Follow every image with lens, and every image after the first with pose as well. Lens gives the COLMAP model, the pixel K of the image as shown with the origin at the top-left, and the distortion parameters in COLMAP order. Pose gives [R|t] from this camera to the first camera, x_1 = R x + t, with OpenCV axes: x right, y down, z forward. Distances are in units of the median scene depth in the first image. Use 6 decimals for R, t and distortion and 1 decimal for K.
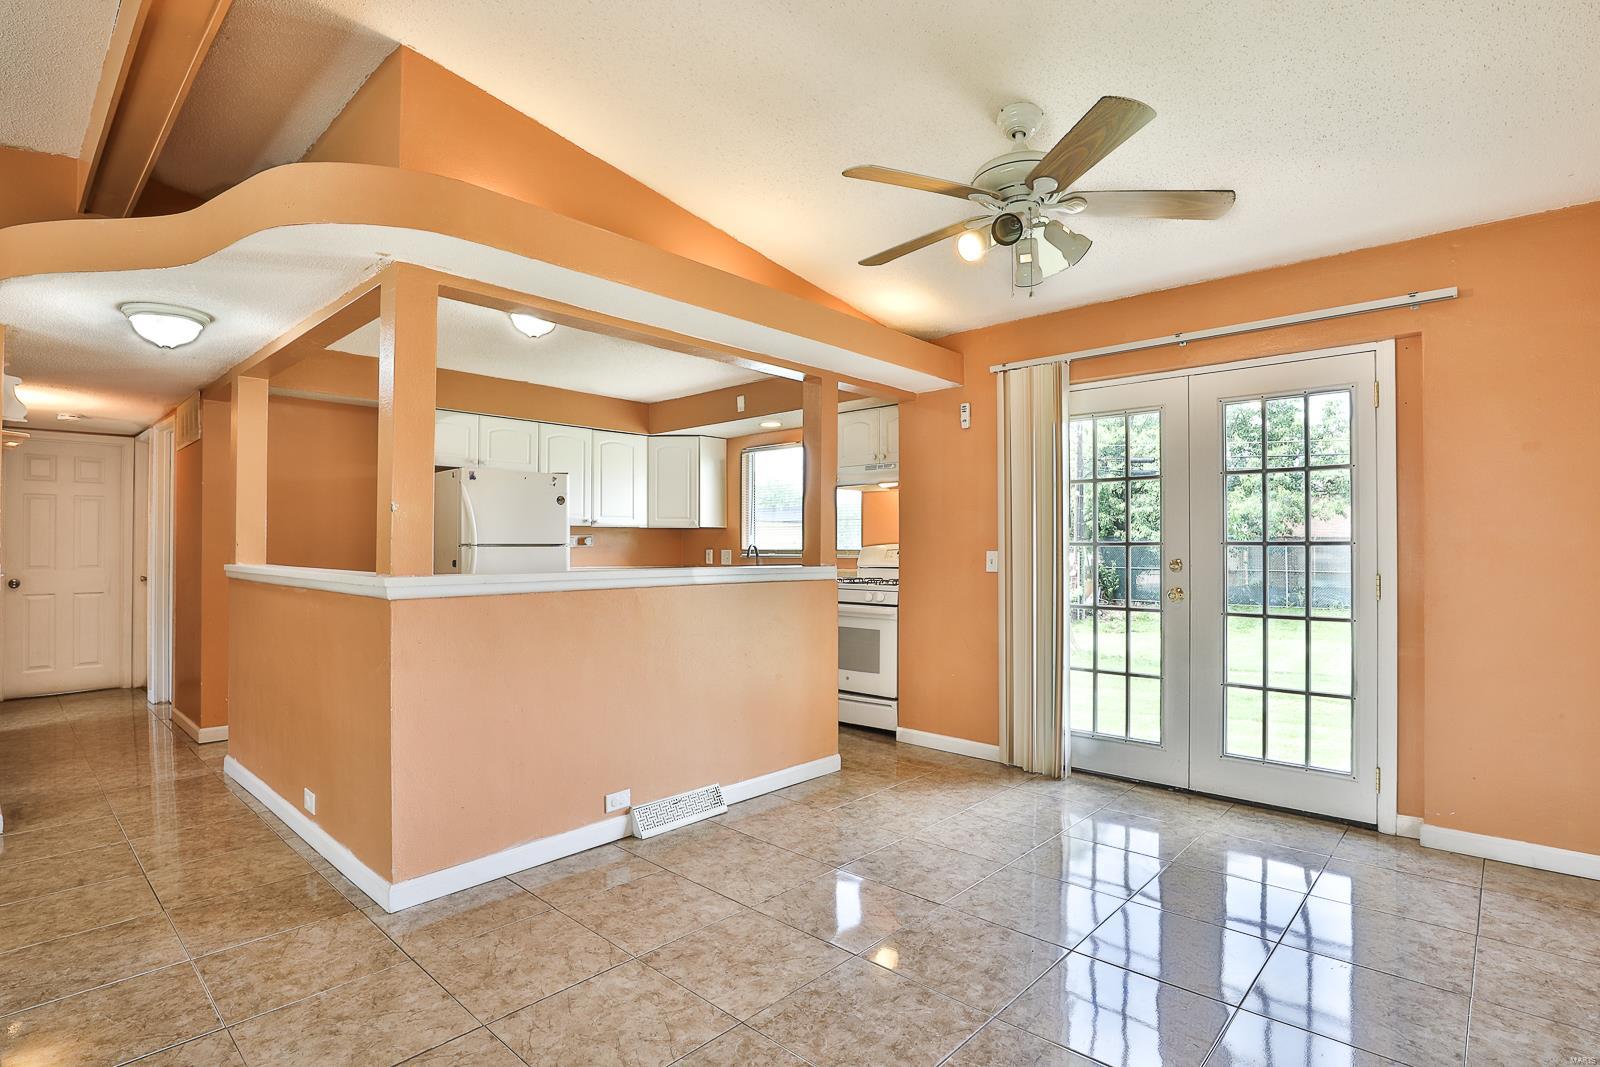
lens RADIAL K [[811.5, 0, 794.4], [0, 811.5, 535.8], [0, 0, 1]] dist [-0.005329, -0.000115]
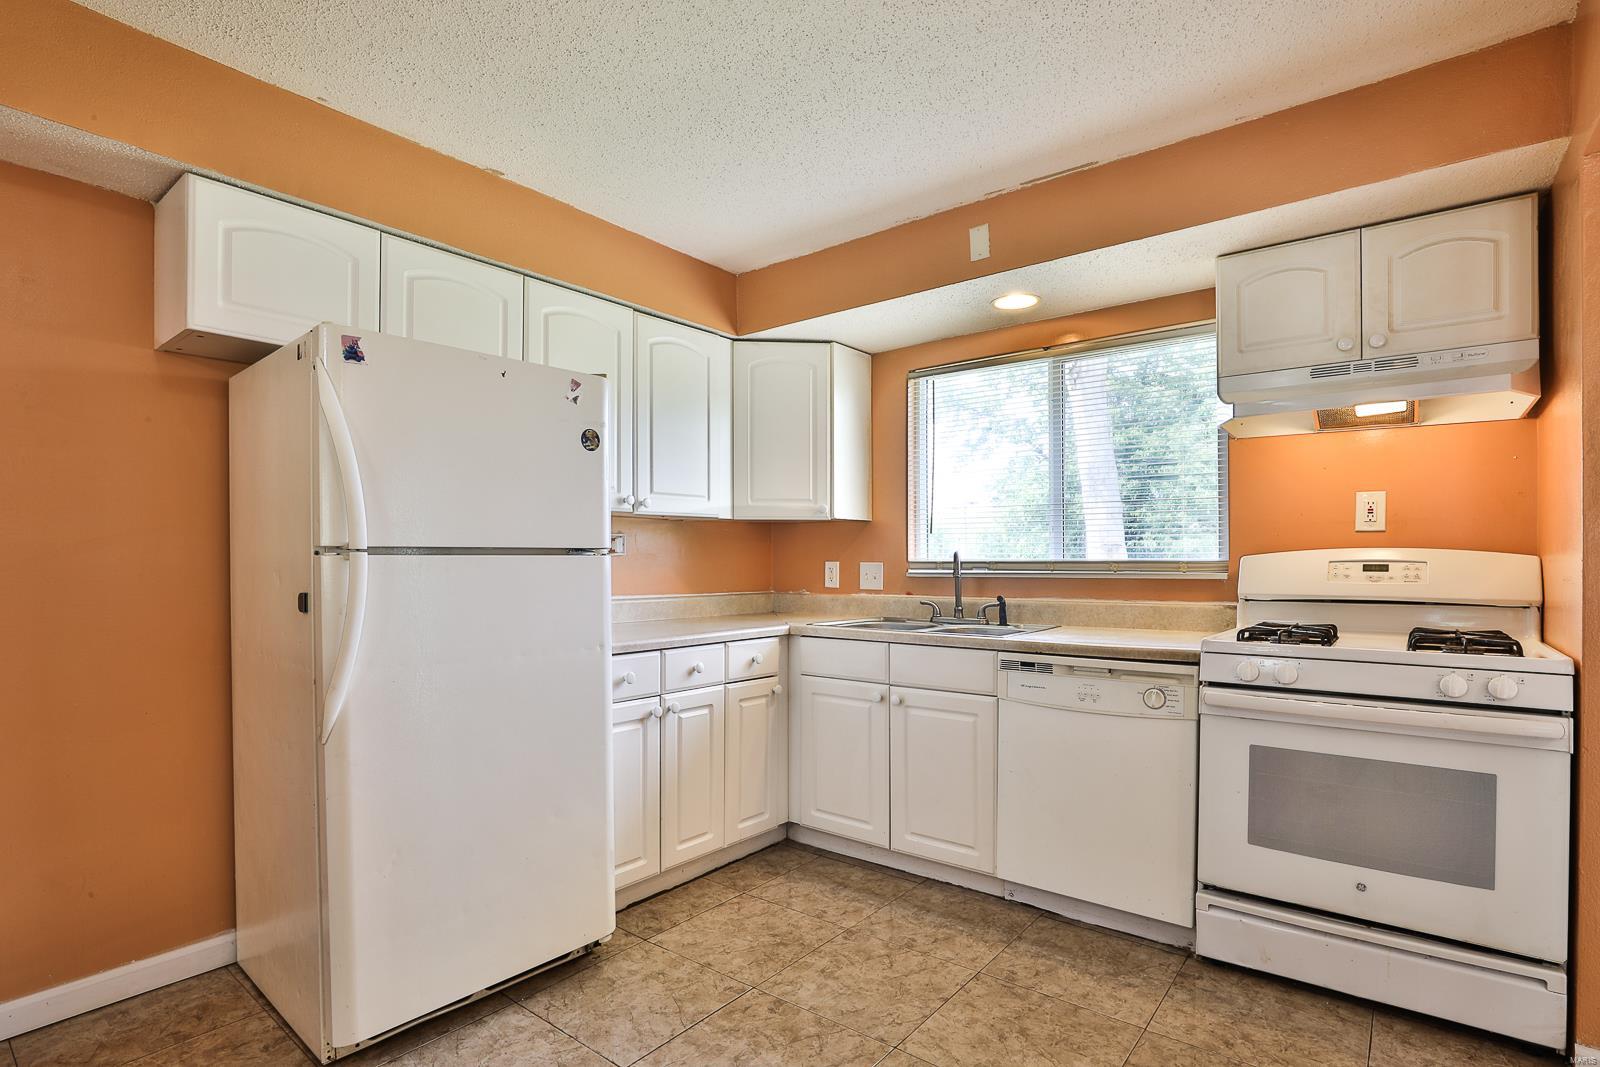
lens RADIAL K [[811.5, 0, 811.1], [0, 811.5, 560.7], [0, 0, 1]] dist [-0.005329, -0.000115]
pose [[0.995421, -0.001911, 0.095566, -0.221532], [0.000629, 0.999909, 0.013444, 0.010852], [-0.095583, -0.013322, 0.995332, 0.598126]]
